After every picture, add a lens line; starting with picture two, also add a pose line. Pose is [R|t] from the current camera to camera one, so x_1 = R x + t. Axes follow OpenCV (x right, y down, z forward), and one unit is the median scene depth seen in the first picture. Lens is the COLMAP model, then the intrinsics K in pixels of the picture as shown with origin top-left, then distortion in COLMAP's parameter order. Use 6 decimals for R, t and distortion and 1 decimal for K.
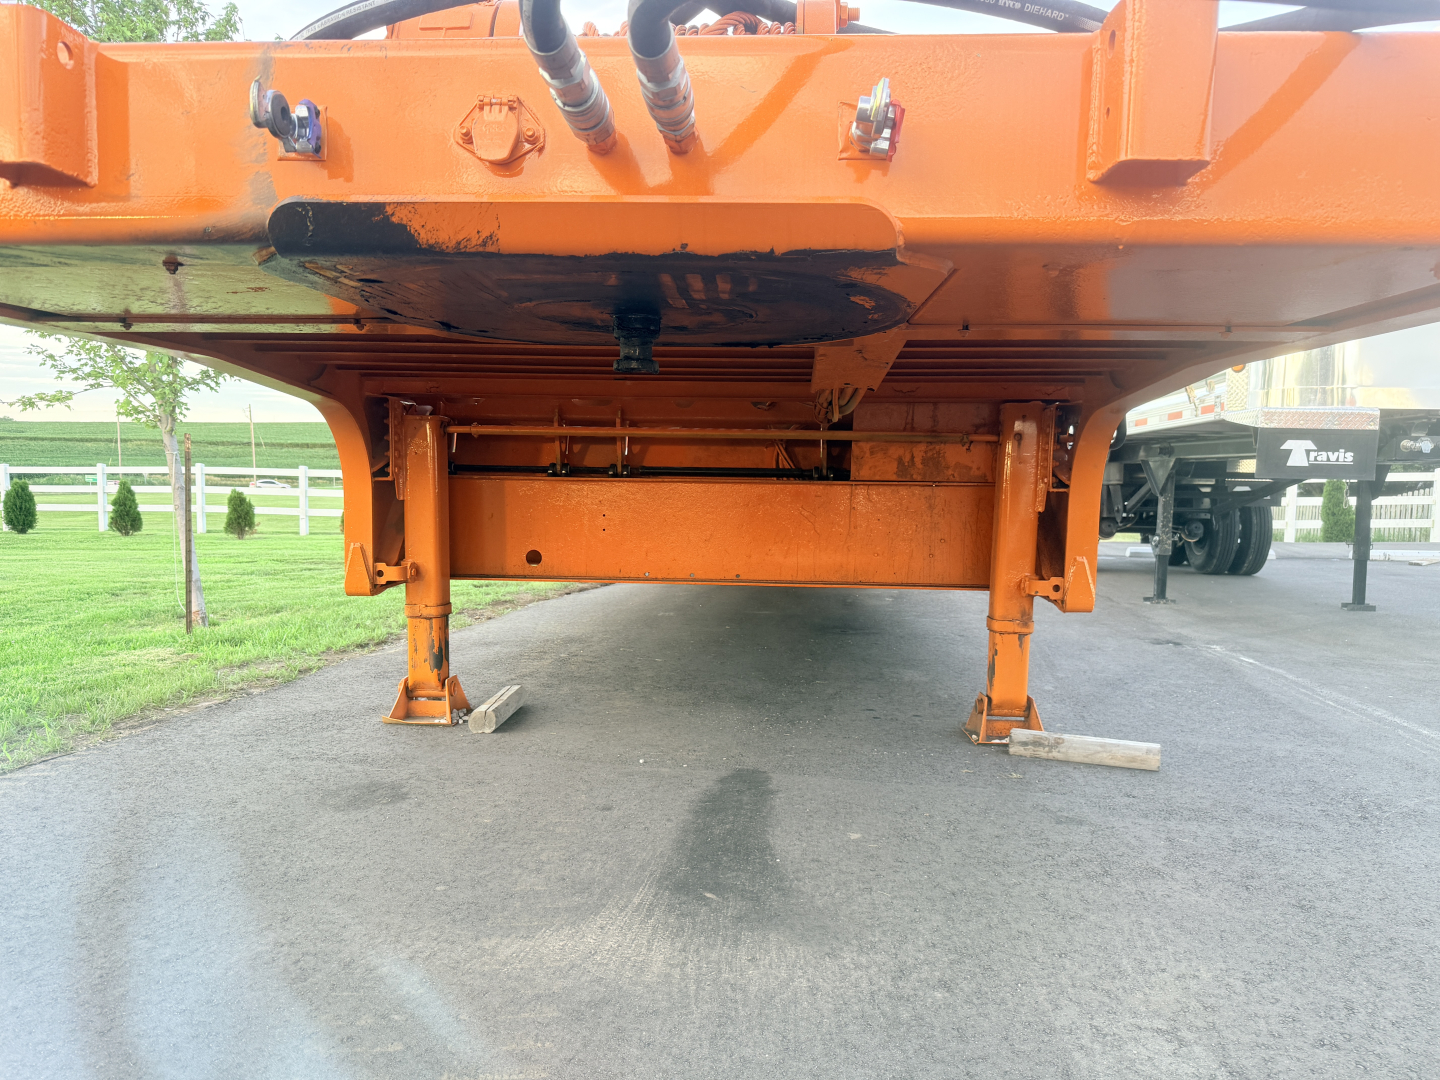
lens RADIAL K [[1036.0, 0, 734.8], [0, 1036.0, 545.1], [0, 0, 1]] dist [0.044481, -0.072191]
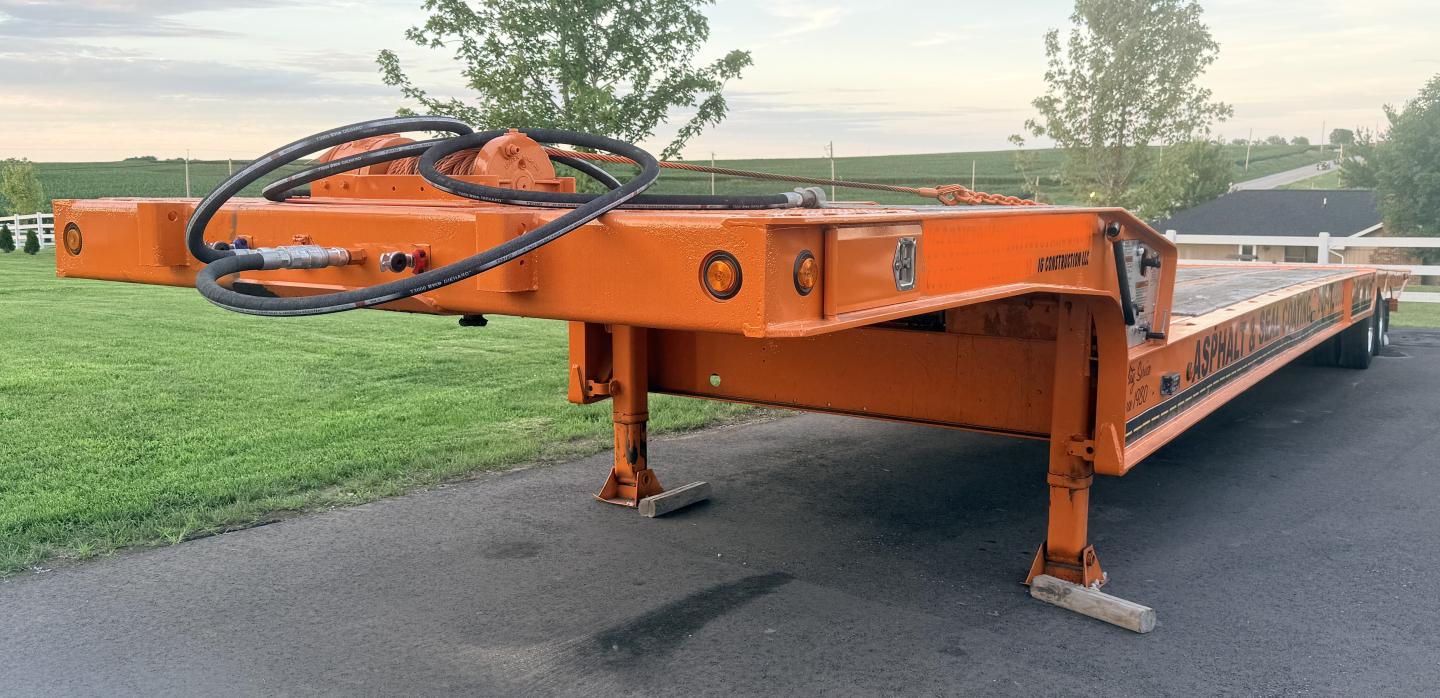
lens RADIAL K [[1204.2, 0, 731.3], [0, 1204.2, 345.6], [0, 0, 1]] dist [0.039007, -0.063627]
pose [[0.866512, 0.054196, -0.496206, 0.607266], [-0.032011, 0.998075, 0.053111, -0.120843], [0.498130, -0.030137, 0.866579, -0.253720]]
